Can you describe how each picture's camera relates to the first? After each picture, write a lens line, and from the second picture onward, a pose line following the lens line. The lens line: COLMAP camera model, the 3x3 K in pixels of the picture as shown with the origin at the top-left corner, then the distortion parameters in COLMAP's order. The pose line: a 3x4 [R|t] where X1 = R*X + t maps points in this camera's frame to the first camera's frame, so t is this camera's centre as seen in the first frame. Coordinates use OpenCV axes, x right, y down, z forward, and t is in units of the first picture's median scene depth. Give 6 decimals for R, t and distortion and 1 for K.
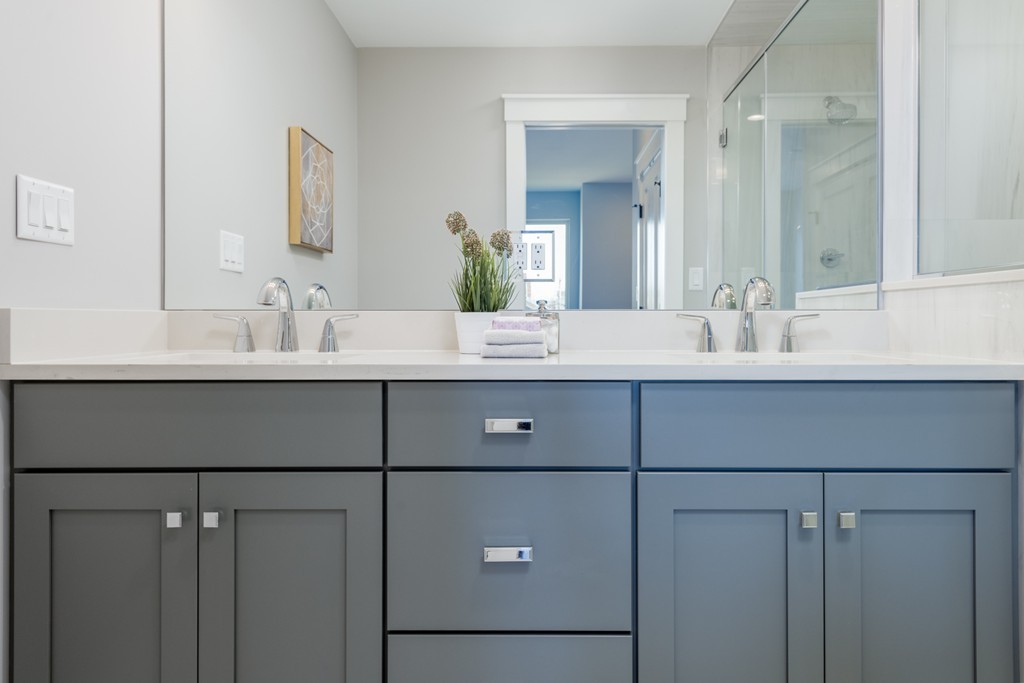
lens RADIAL K [[736.0, 0, 527.0], [0, 736.0, 327.8], [0, 0, 1]] dist [0.011518, -0.016052]
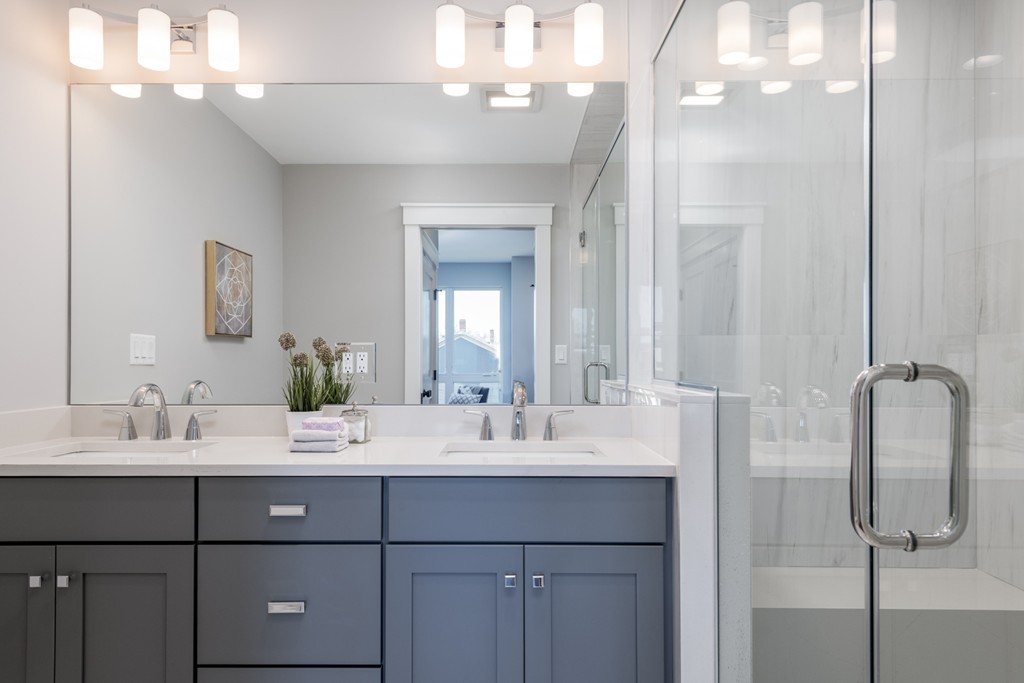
lens RADIAL K [[639.4, 0, 498.4], [0, 639.4, 363.0], [0, 0, 1]] dist [0.008608, -0.006315]
pose [[0.999997, 0.000275, 0.002454, 0.258753], [-0.000256, 0.999971, -0.007587, -0.091547], [-0.002456, 0.007586, 0.999968, -0.118307]]
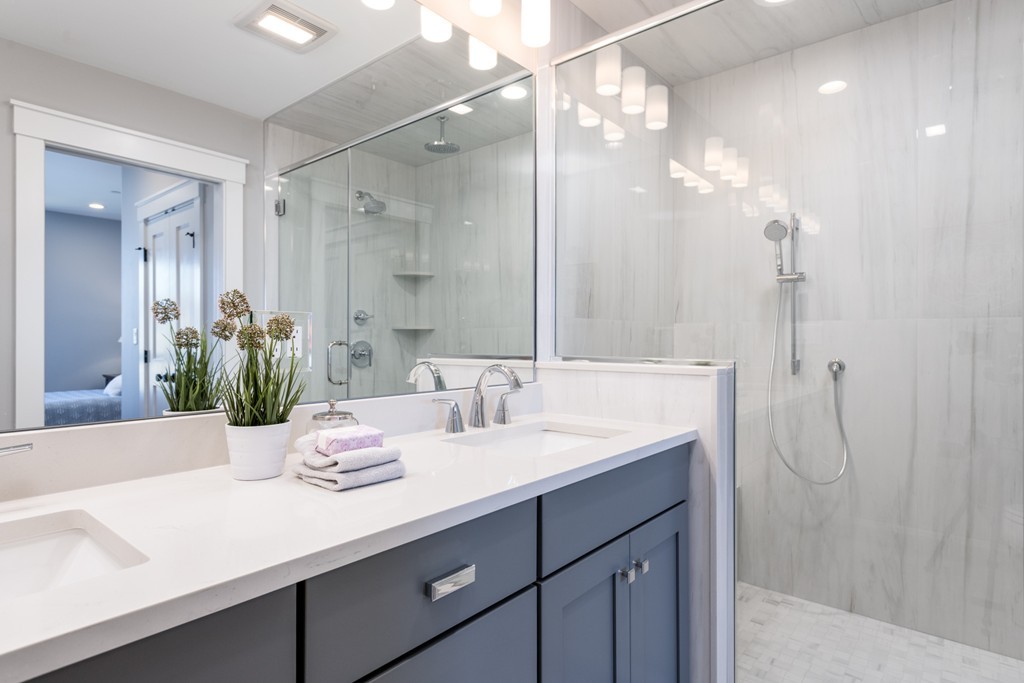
lens RADIAL K [[547.0, 0, 520.4], [0, 547.0, 343.8], [0, 0, 1]] dist [0.013802, -0.003404]
pose [[0.621431, -0.003687, 0.783460, -0.332744], [0.007291, 0.999973, -0.001077, -0.096527], [-0.783435, 0.006381, 0.621441, 0.407286]]
